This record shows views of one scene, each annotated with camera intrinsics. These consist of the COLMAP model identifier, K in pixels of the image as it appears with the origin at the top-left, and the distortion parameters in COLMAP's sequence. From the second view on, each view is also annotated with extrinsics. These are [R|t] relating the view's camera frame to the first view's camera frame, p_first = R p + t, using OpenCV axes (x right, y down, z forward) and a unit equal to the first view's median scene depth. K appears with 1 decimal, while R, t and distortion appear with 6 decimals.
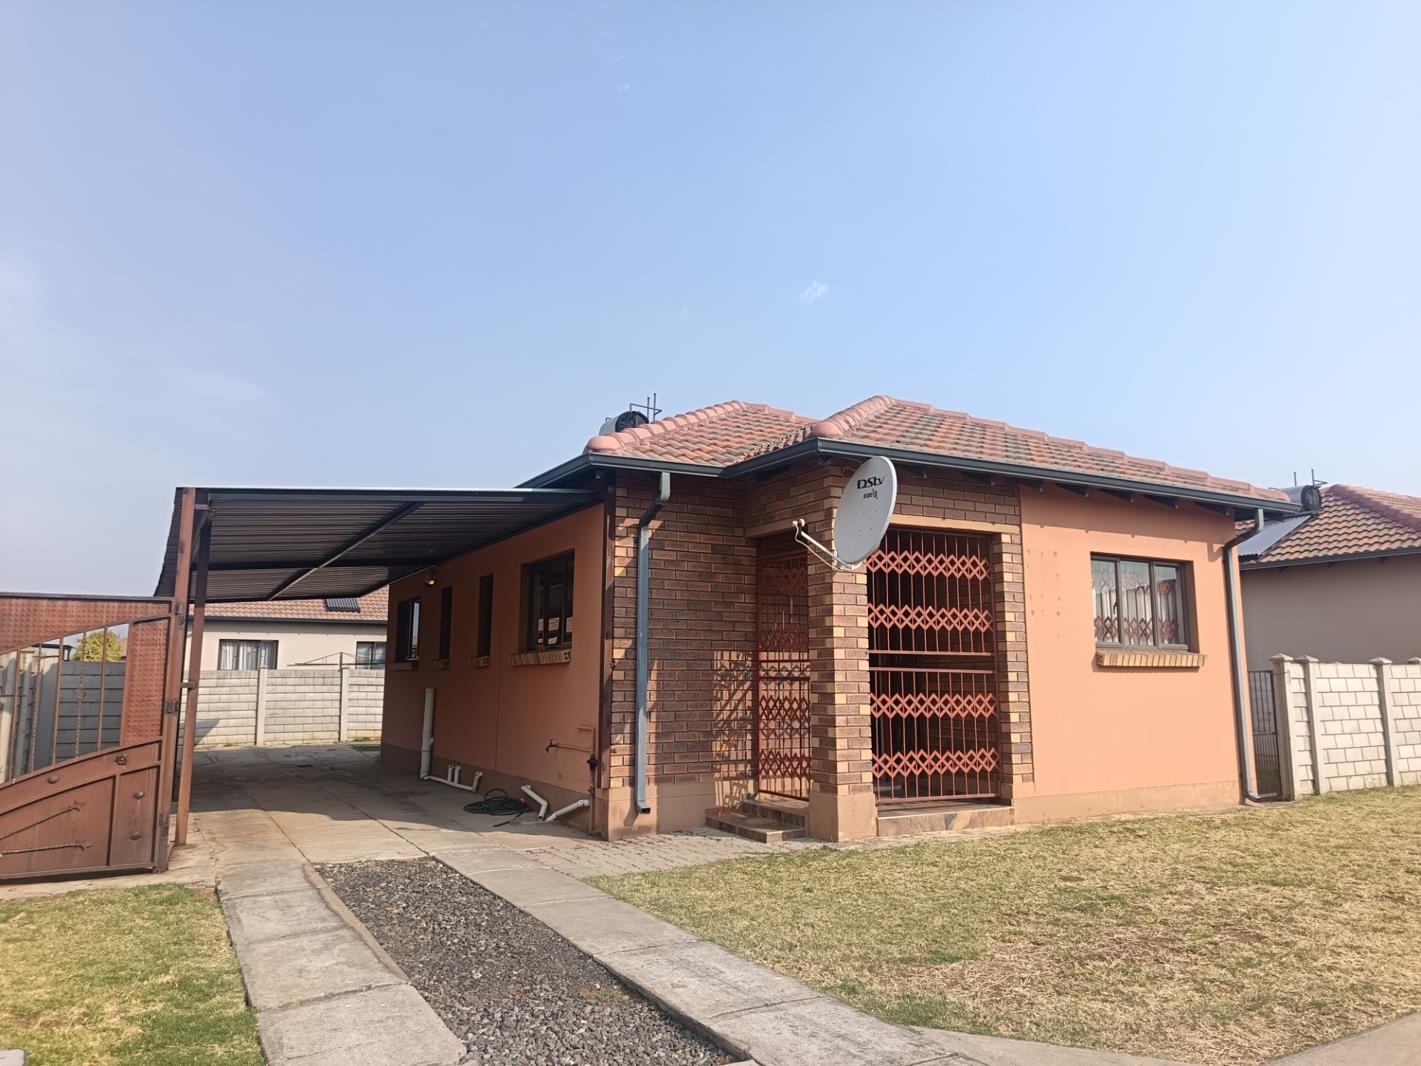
lens RADIAL K [[1014.3, 0, 711.4], [0, 1014.3, 532.7], [0, 0, 1]] dist [-0.001347, 0.000329]
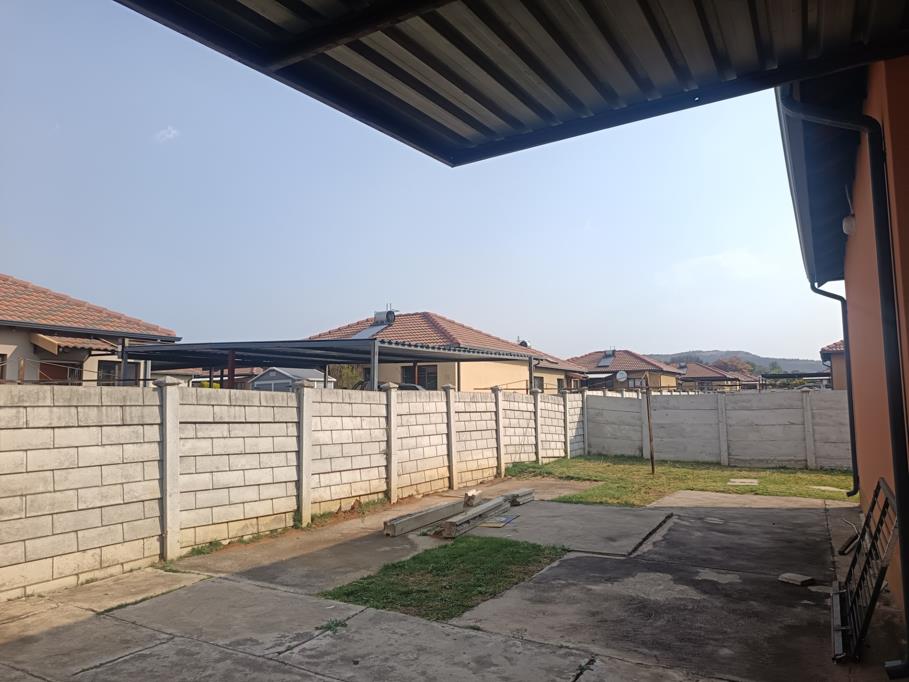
lens RADIAL K [[648.8, 0, 453.8], [0, 648.8, 340.3], [0, 0, 1]] dist [-0.001347, 0.000329]
pose [[0.857738, 0.046544, 0.511976, -0.397187], [-0.067516, 0.997466, 0.022434, 0.101044], [-0.509634, -0.053809, 0.858707, 0.706423]]
